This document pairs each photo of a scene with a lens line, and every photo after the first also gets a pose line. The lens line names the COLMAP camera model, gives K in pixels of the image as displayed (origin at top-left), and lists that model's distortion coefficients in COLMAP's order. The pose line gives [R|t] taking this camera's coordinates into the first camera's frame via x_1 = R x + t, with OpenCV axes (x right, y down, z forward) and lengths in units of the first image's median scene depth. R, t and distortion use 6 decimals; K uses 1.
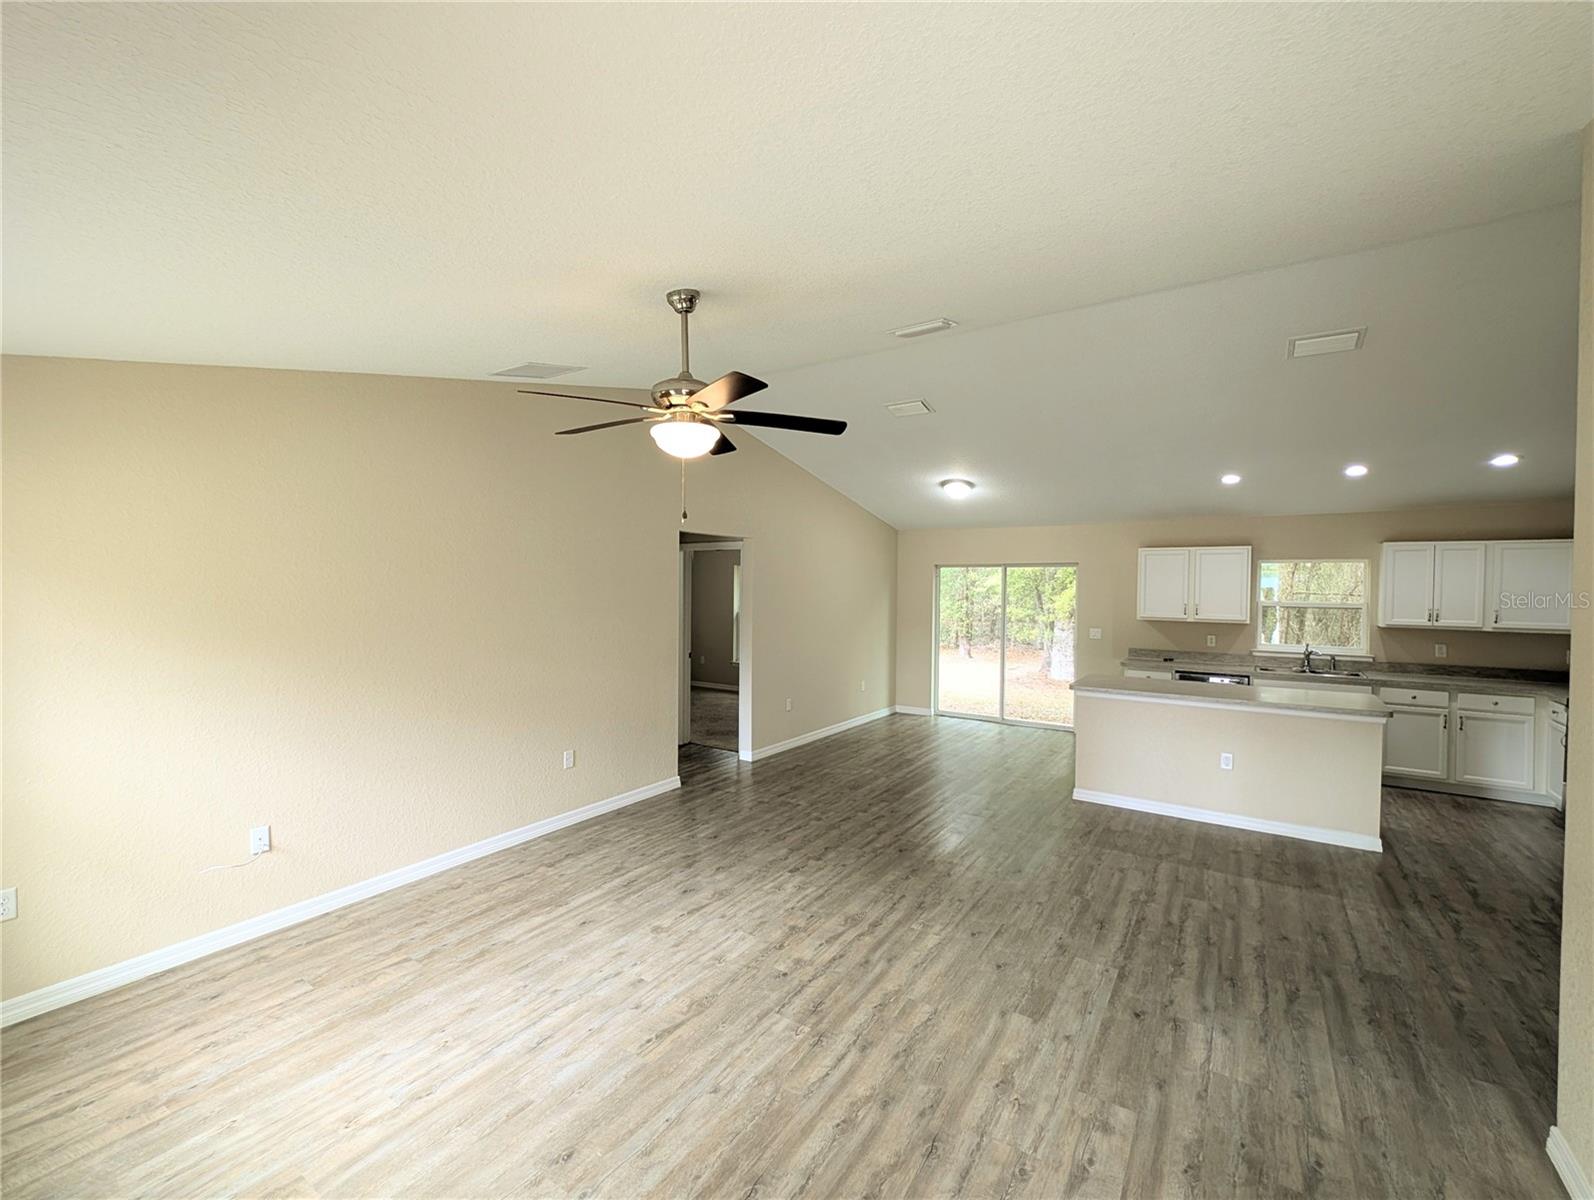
lens RADIAL K [[672.8, 0, 797.0], [0, 672.8, 600.0], [0, 0, 1]] dist [0.009338, -0.004877]
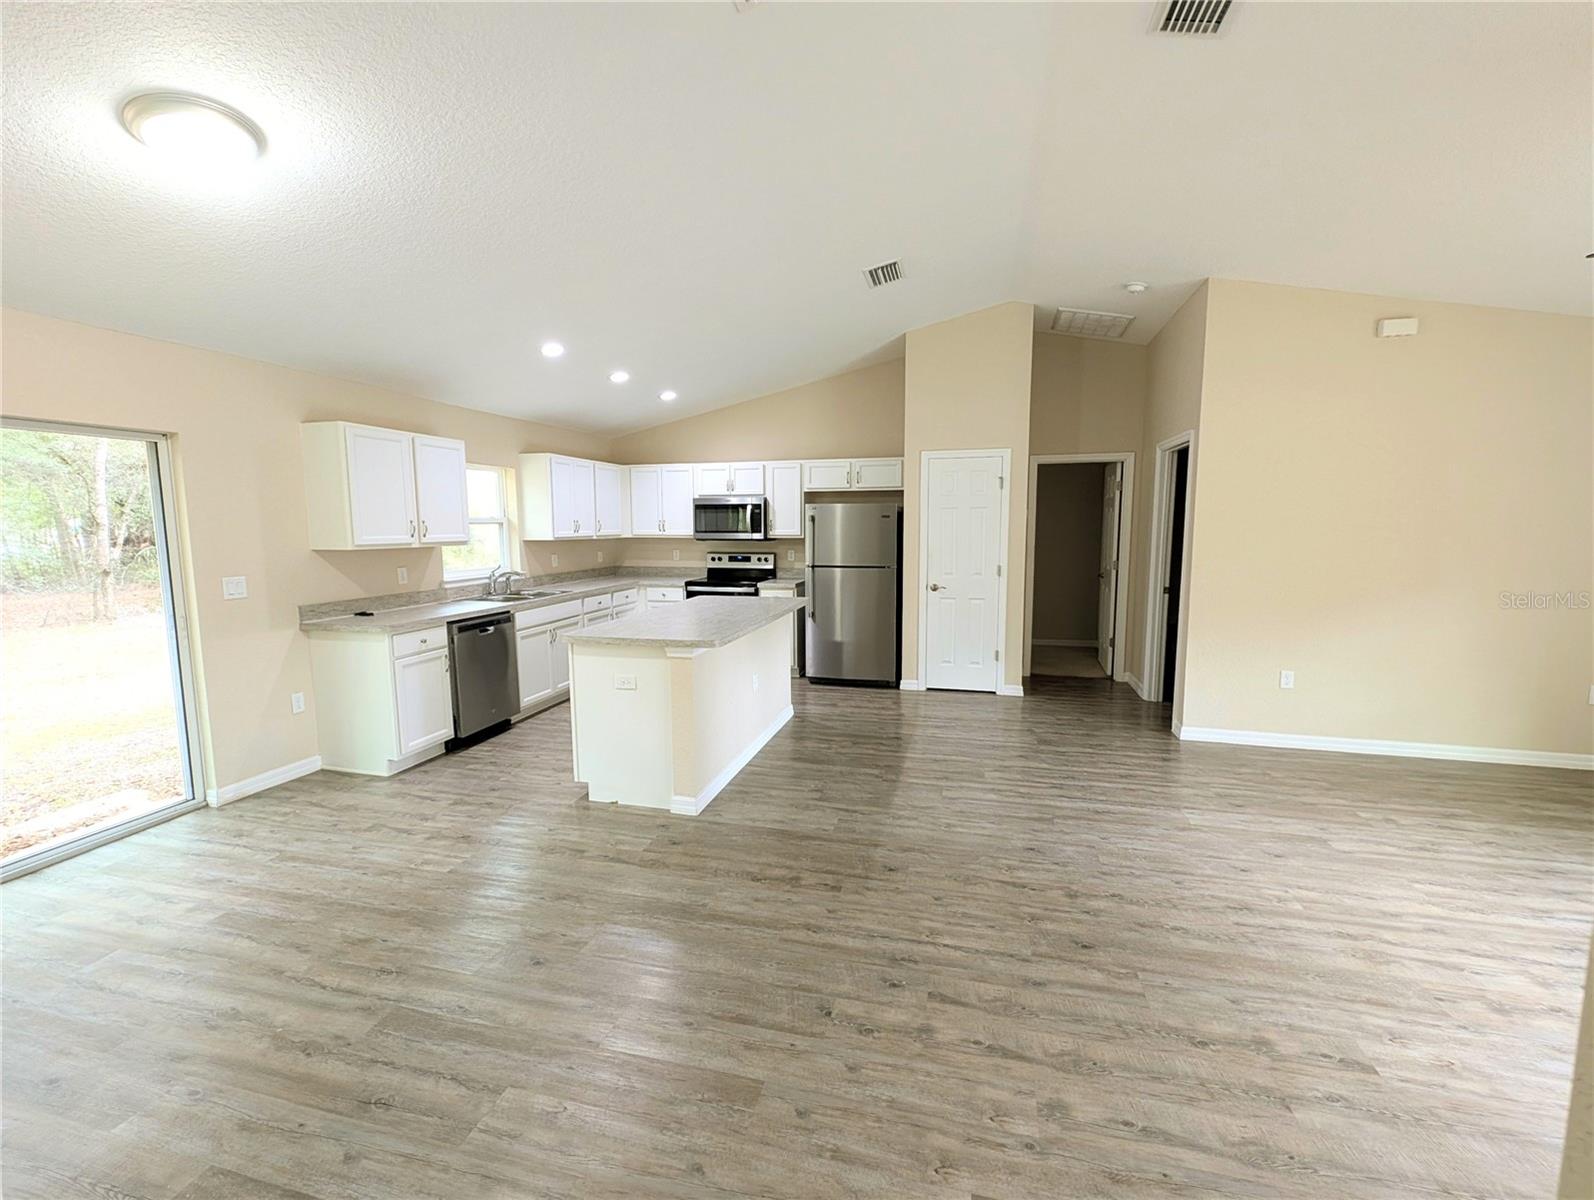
lens RADIAL K [[672.8, 0, 797.0], [0, 672.8, 600.0], [0, 0, 1]] dist [0.009338, -0.004877]
pose [[-0.331172, -0.115414, 0.936485, -0.310875], [0.023934, 0.991144, 0.130614, 0.010794], [-0.943267, 0.065670, -0.325477, 1.678807]]
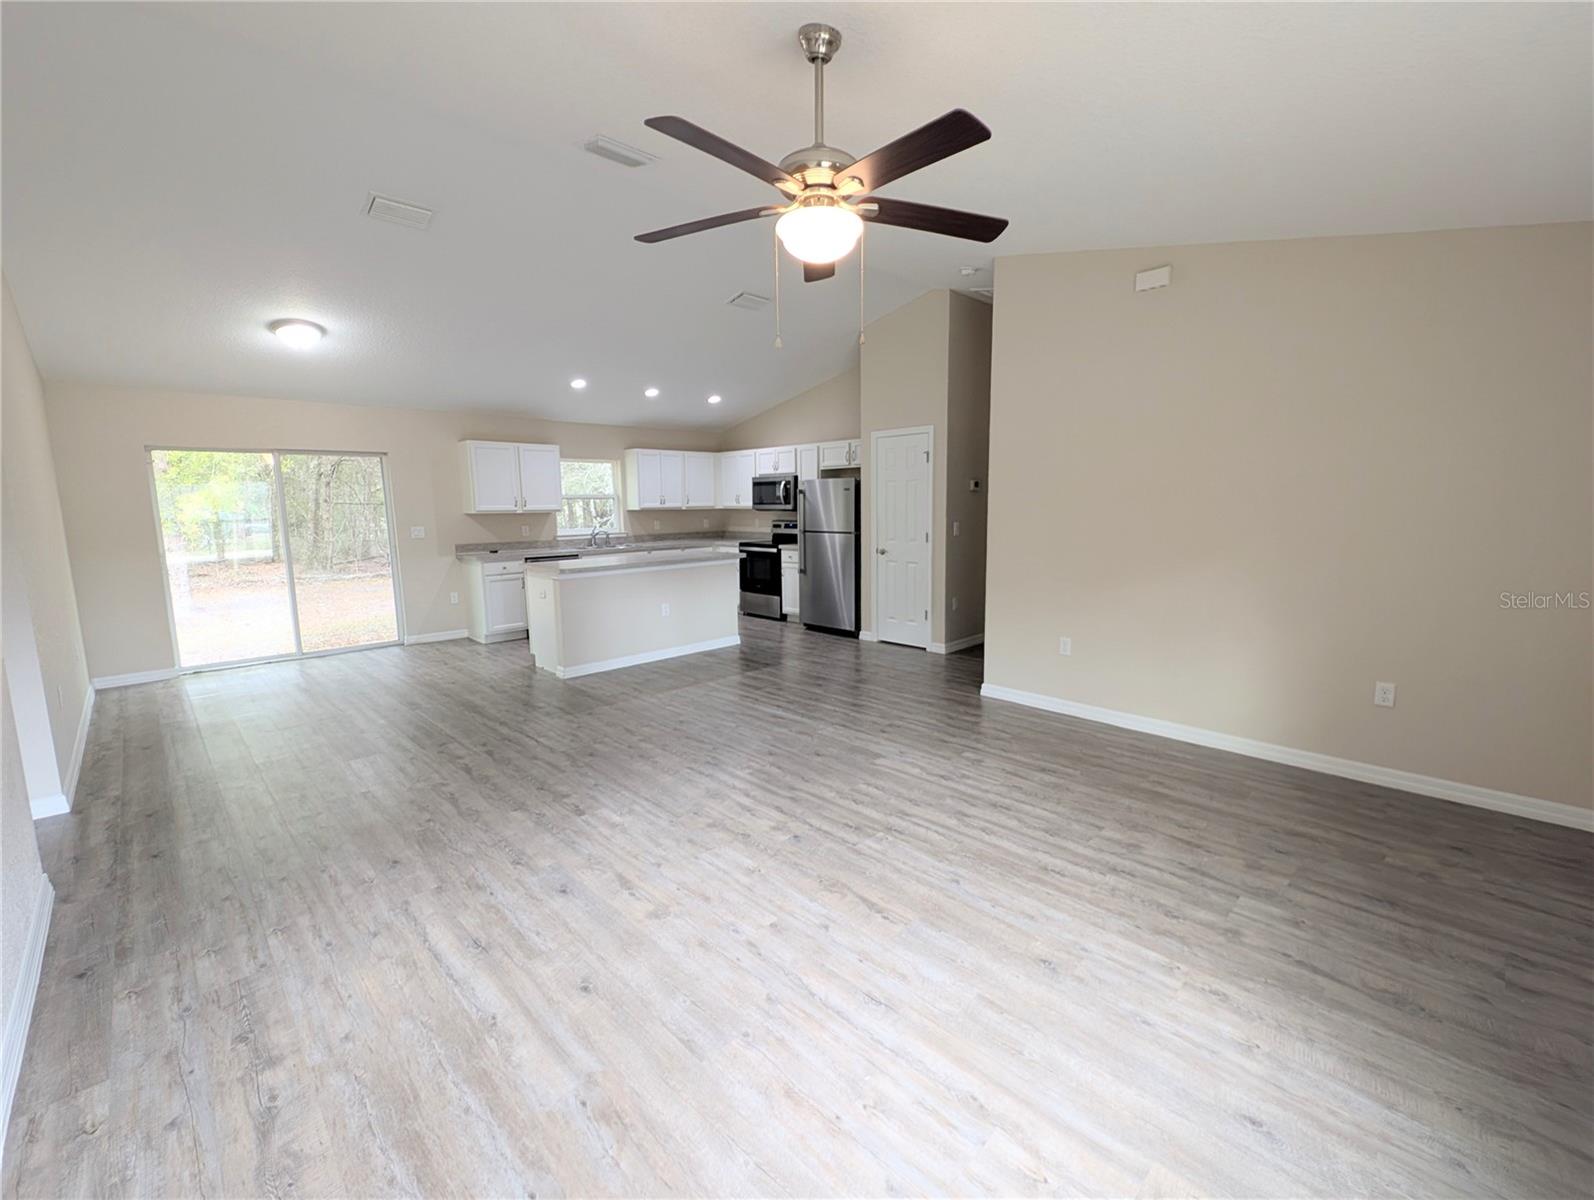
lens RADIAL K [[673.5, 0, 797.0], [0, 673.5, 600.0], [0, 0, 1]] dist [0.019914, -0.005039]
pose [[0.207862, -0.152810, 0.966148, -0.766304], [0.038087, 0.988237, 0.148109, 0.050652], [-0.977416, 0.006011, 0.211237, 0.648232]]
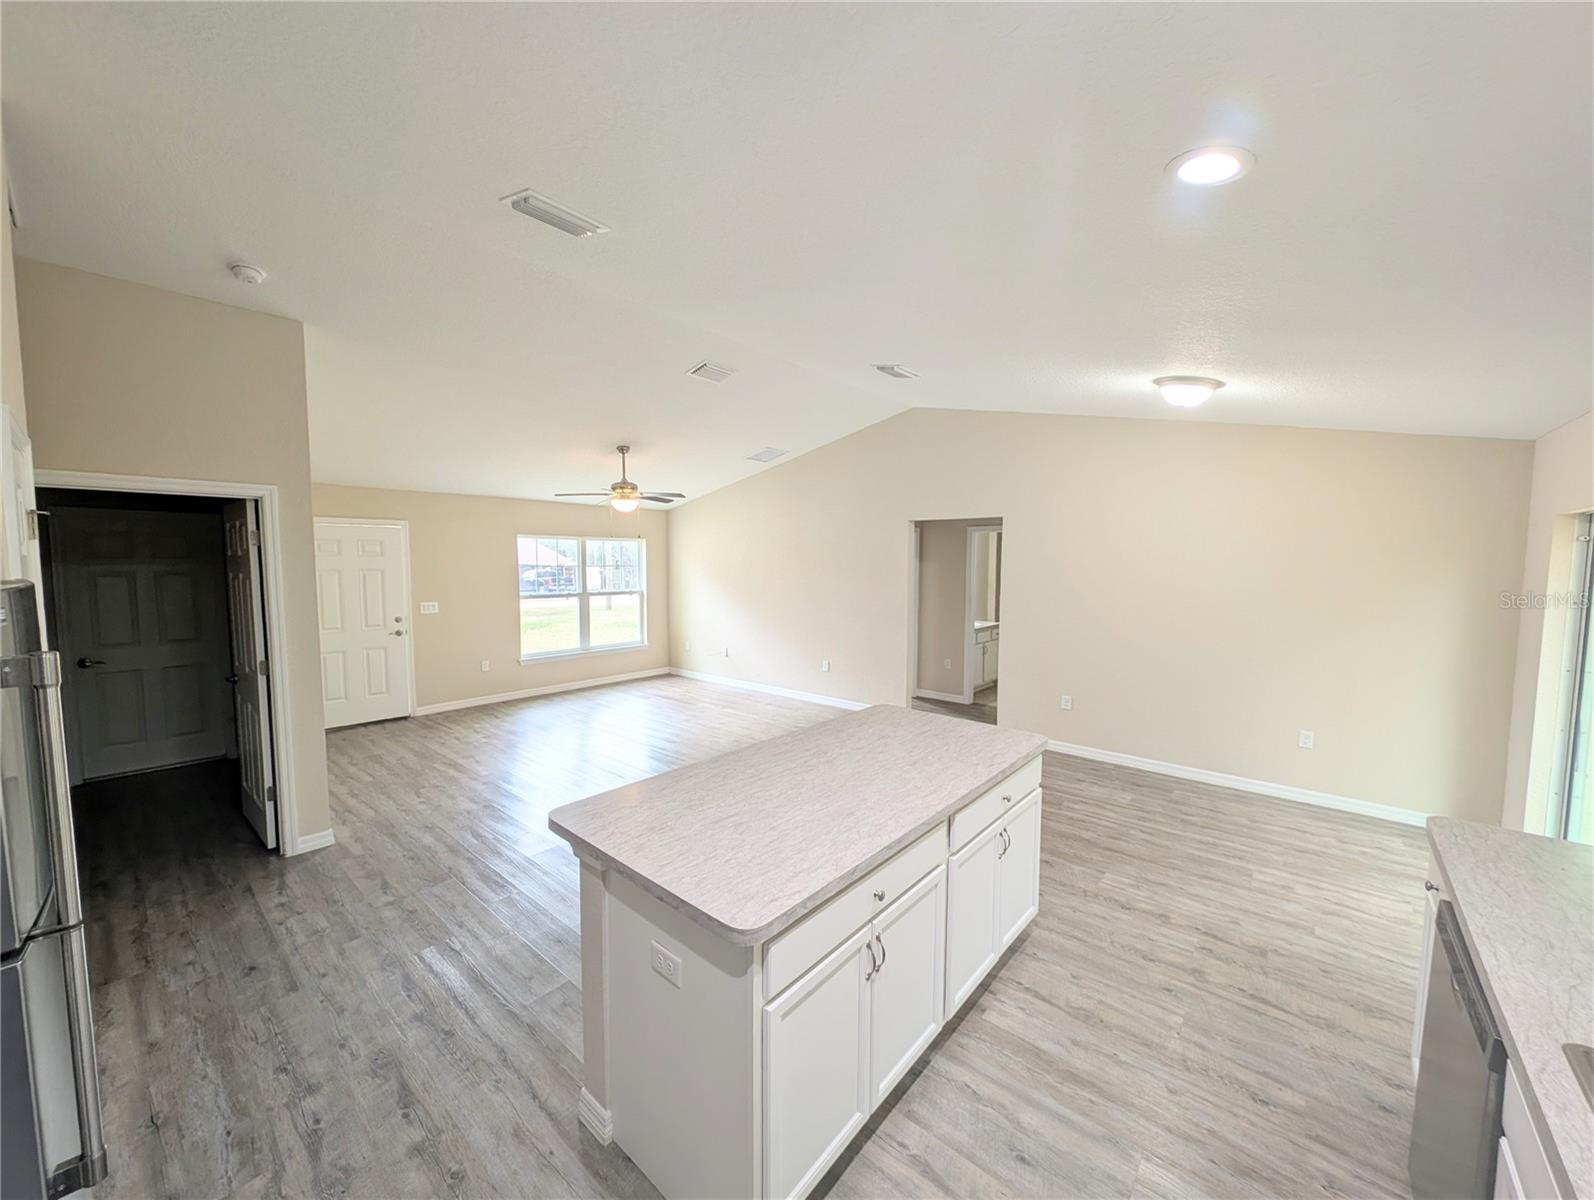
lens RADIAL K [[596.6, 0, 797.0], [0, 596.6, 600.0], [0, 0, 1]] dist [0.000525, -0.000162]
pose [[-0.118181, 0.060413, -0.991153, 1.522396], [-0.025111, 0.997647, 0.063802, -0.029930], [0.992675, 0.032429, -0.116385, 1.454463]]
